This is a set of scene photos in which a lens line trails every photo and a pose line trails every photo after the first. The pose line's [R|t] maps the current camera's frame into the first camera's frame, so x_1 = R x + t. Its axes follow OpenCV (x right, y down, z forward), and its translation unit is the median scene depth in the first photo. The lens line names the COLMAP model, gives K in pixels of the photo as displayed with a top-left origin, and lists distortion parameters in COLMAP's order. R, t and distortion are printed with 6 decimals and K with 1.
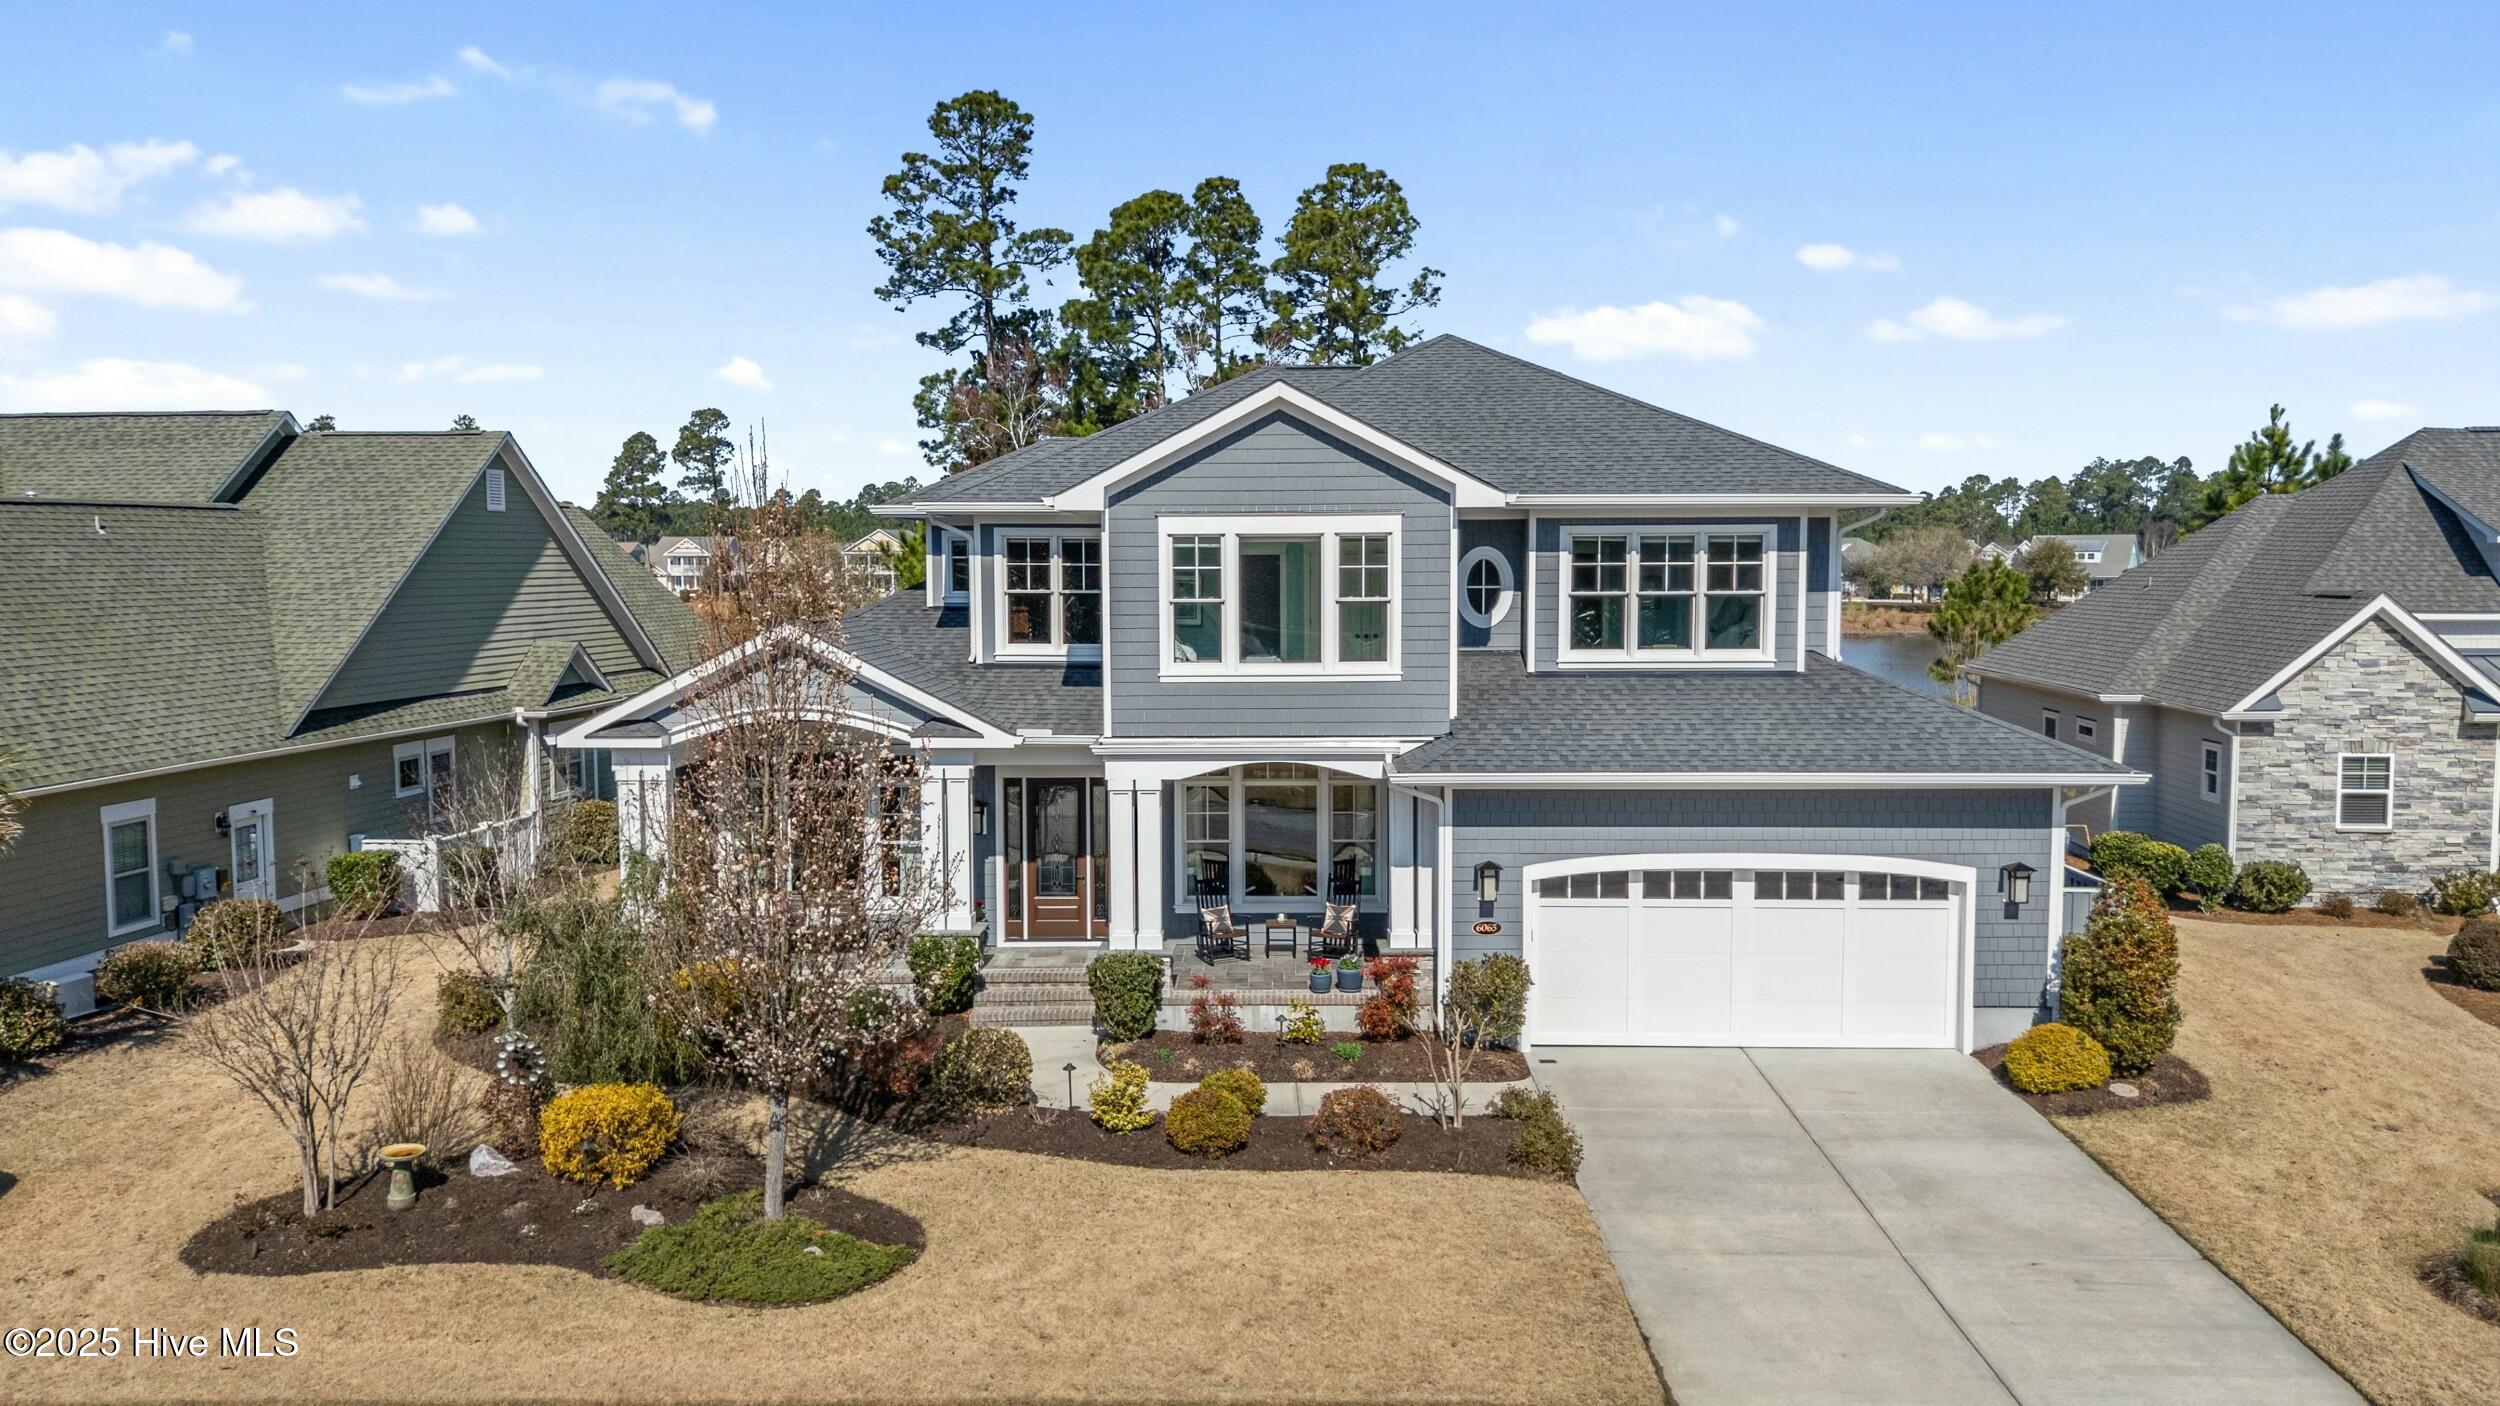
lens RADIAL K [[1834.6, 0, 1258.9], [0, 1834.6, 706.3], [0, 0, 1]] dist [0.083259, -0.089078]
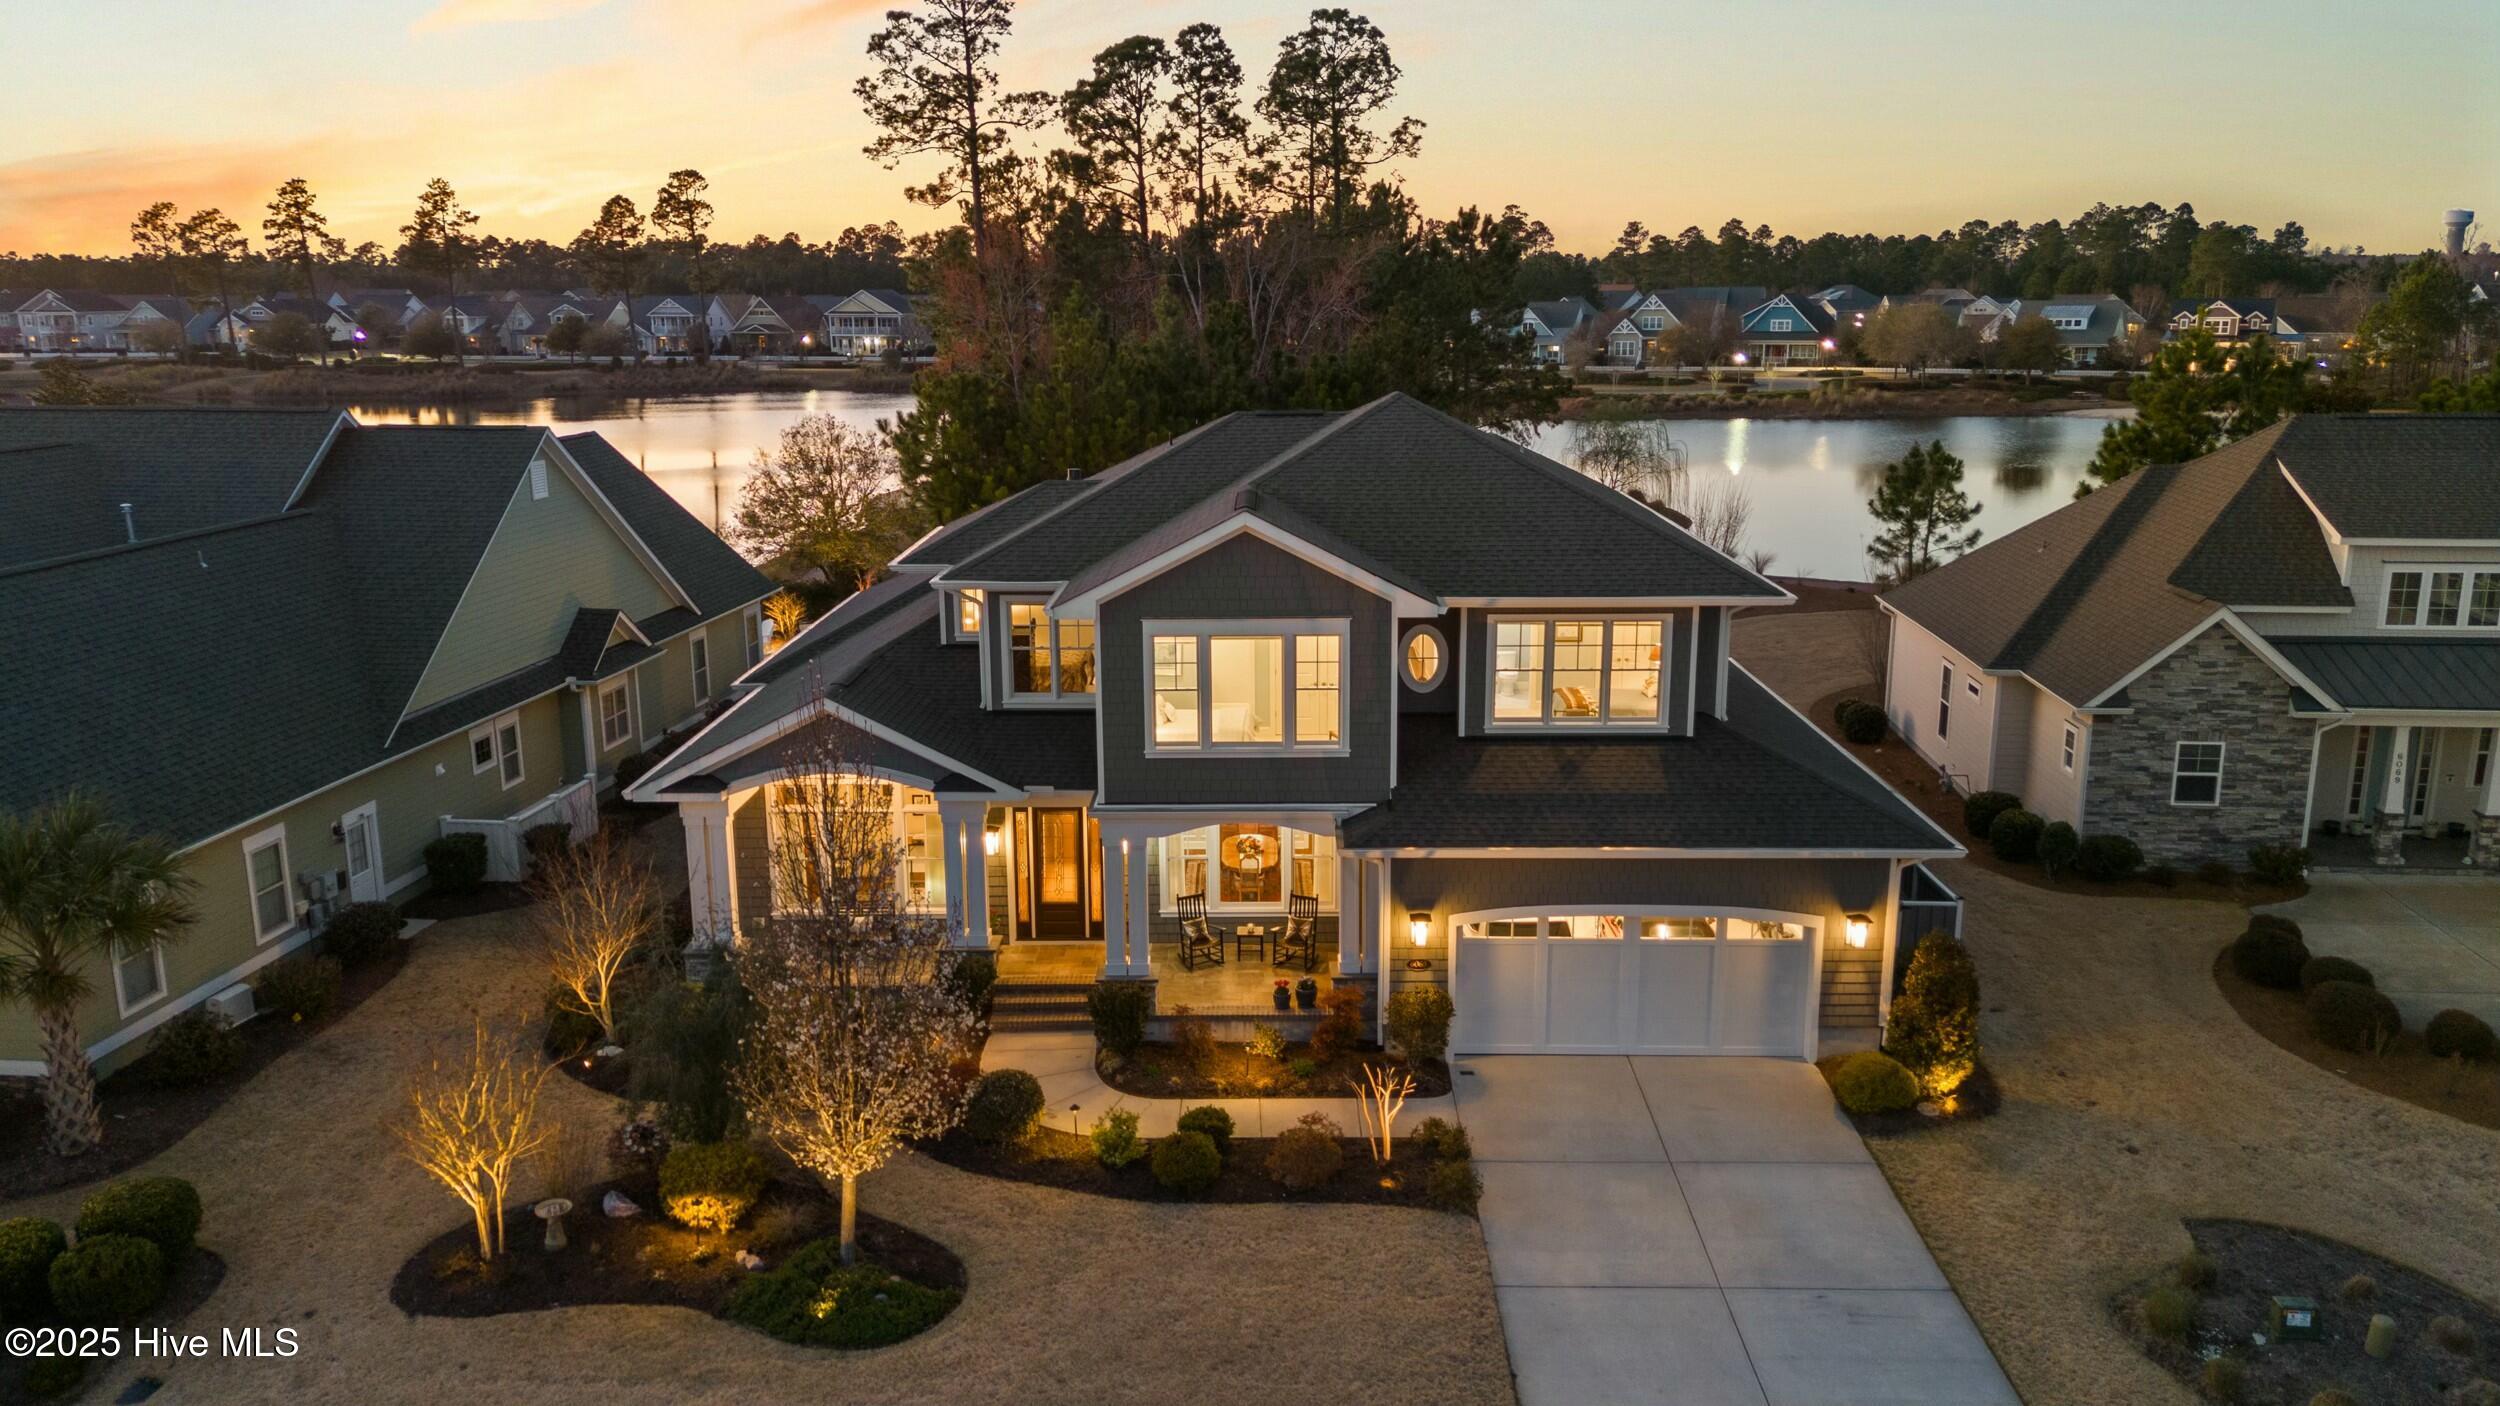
lens RADIAL K [[1830.1, 0, 1260.7], [0, 1830.1, 707.8], [0, 0, 1]] dist [0.081563, -0.086021]
pose [[0.999980, -0.001240, 0.006224, 0.009540], [0.000314, 0.989194, 0.146611, -0.162095], [-0.006339, -0.146606, 0.989175, -0.119133]]
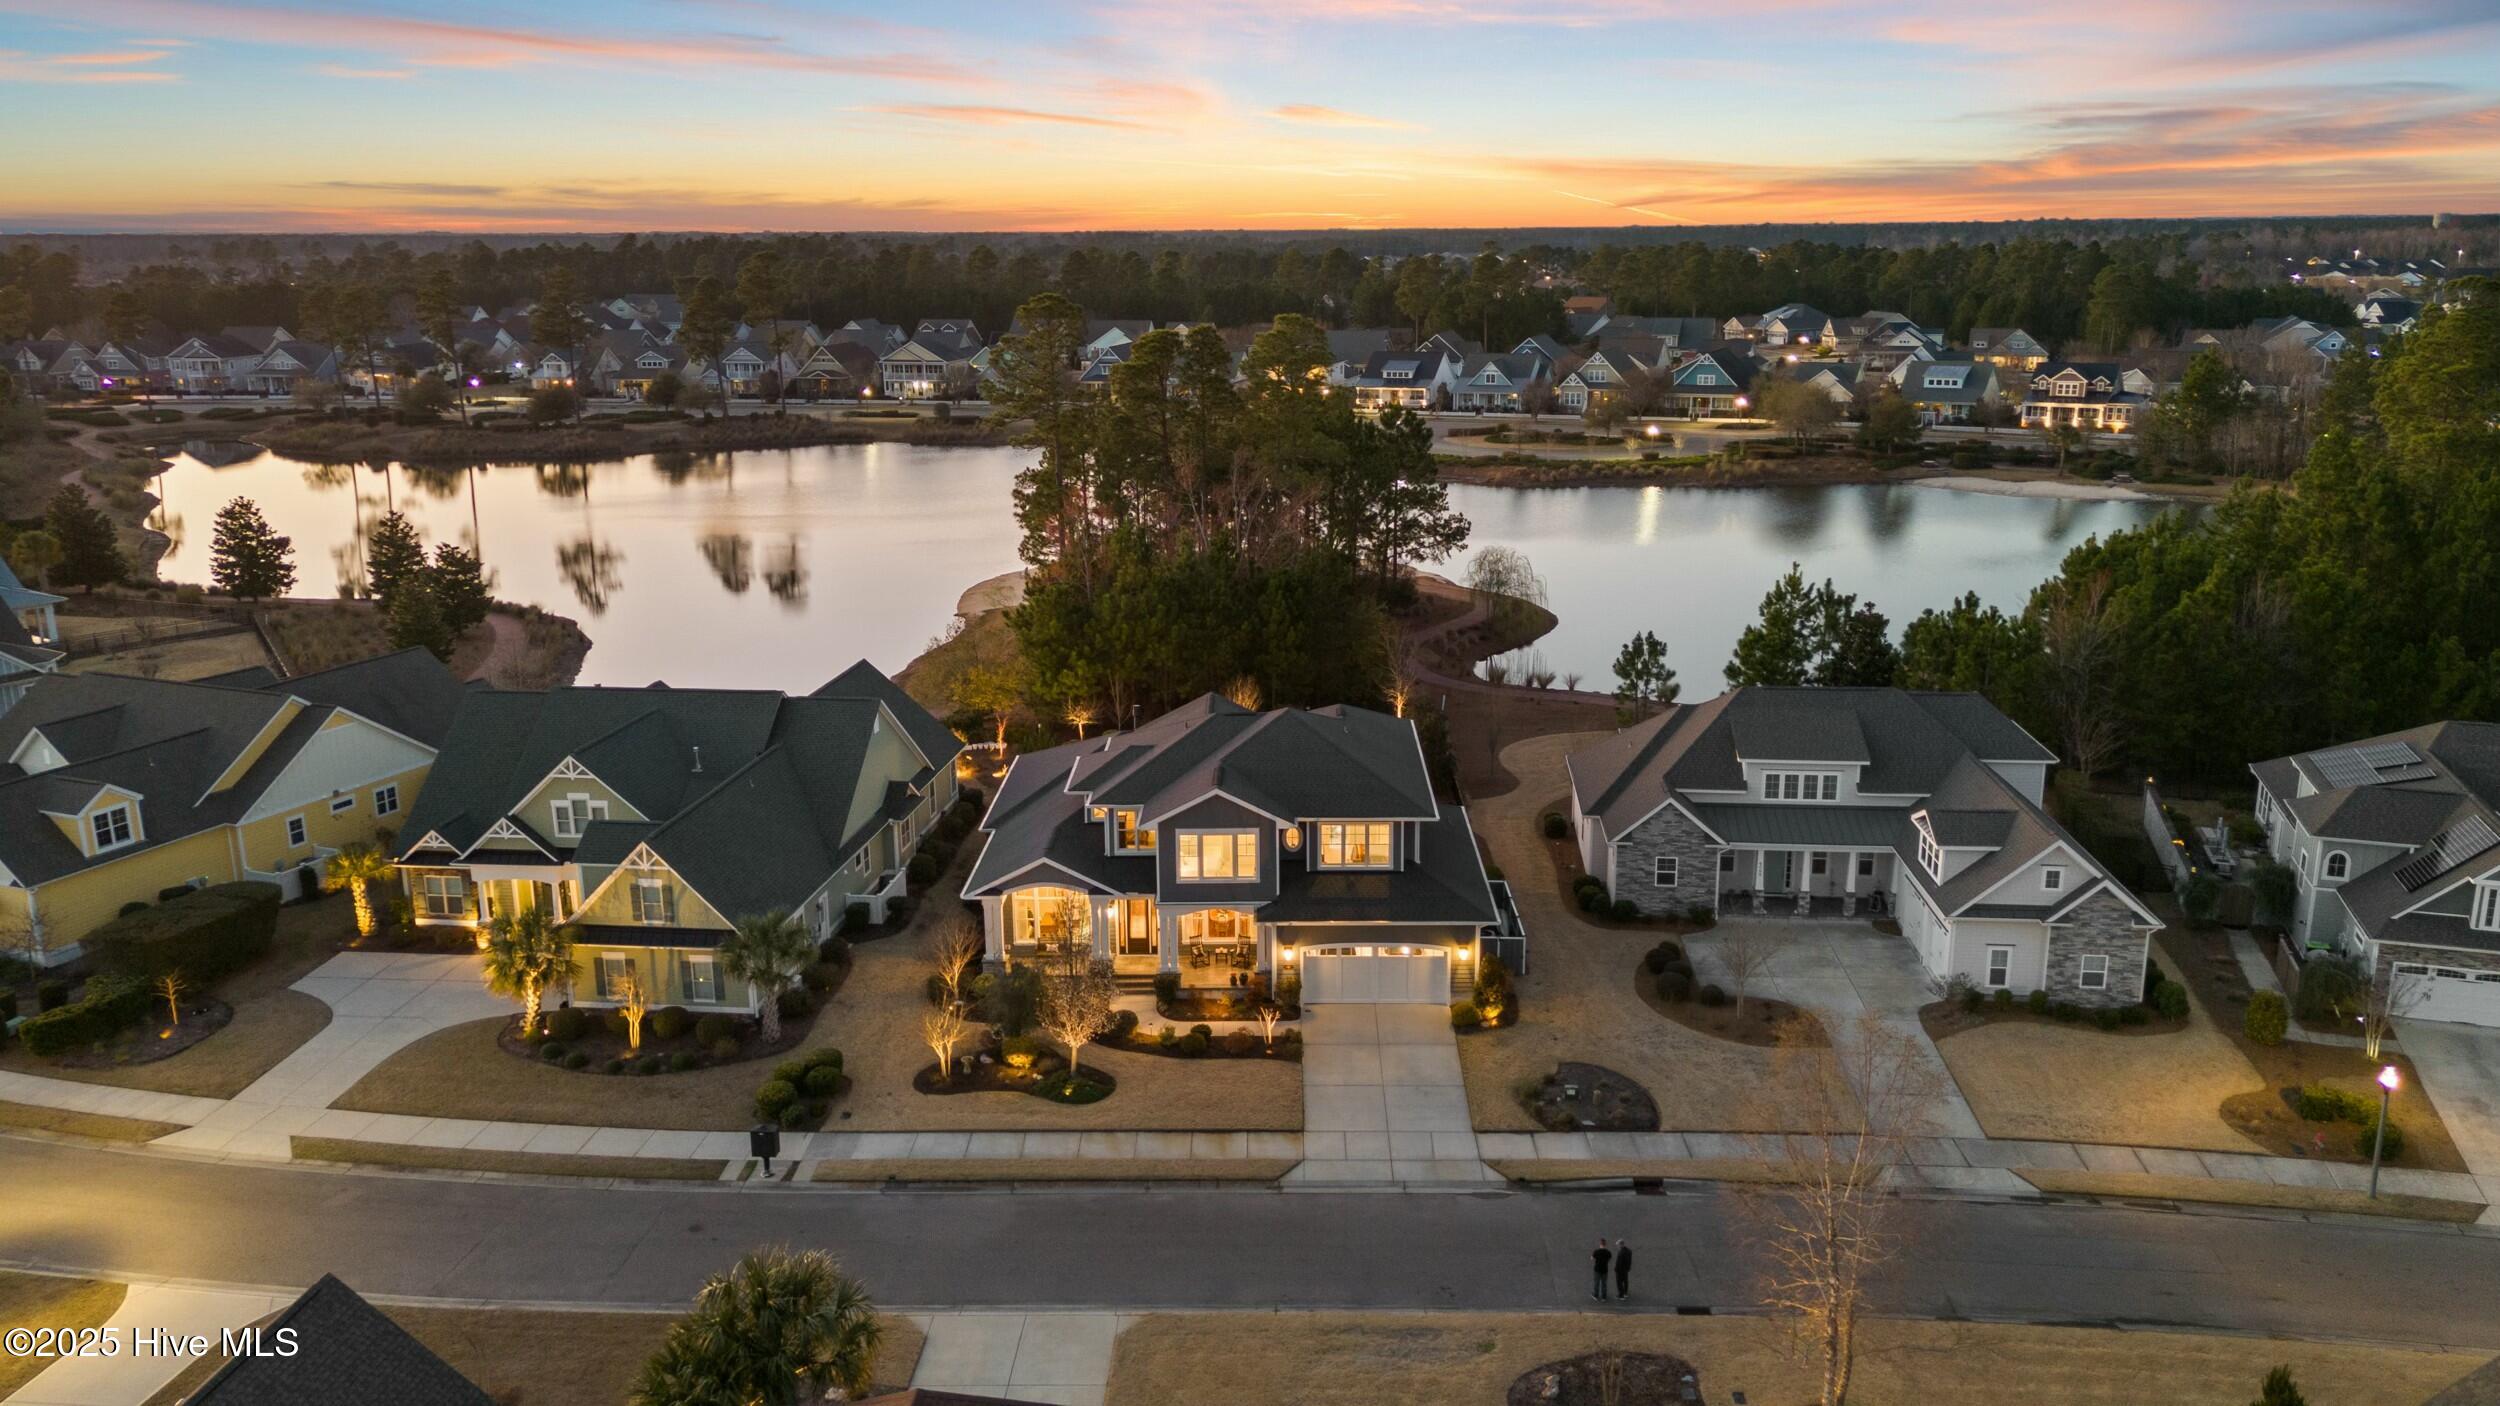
lens RADIAL K [[1830.1, 0, 1260.7], [0, 1830.1, 707.8], [0, 0, 1]] dist [0.081563, -0.086021]
pose [[0.999992, -0.004068, 0.000335, 0.058707], [0.003950, 0.985109, 0.171886, -0.584066], [-0.001029, -0.171883, 0.985117, -1.342582]]
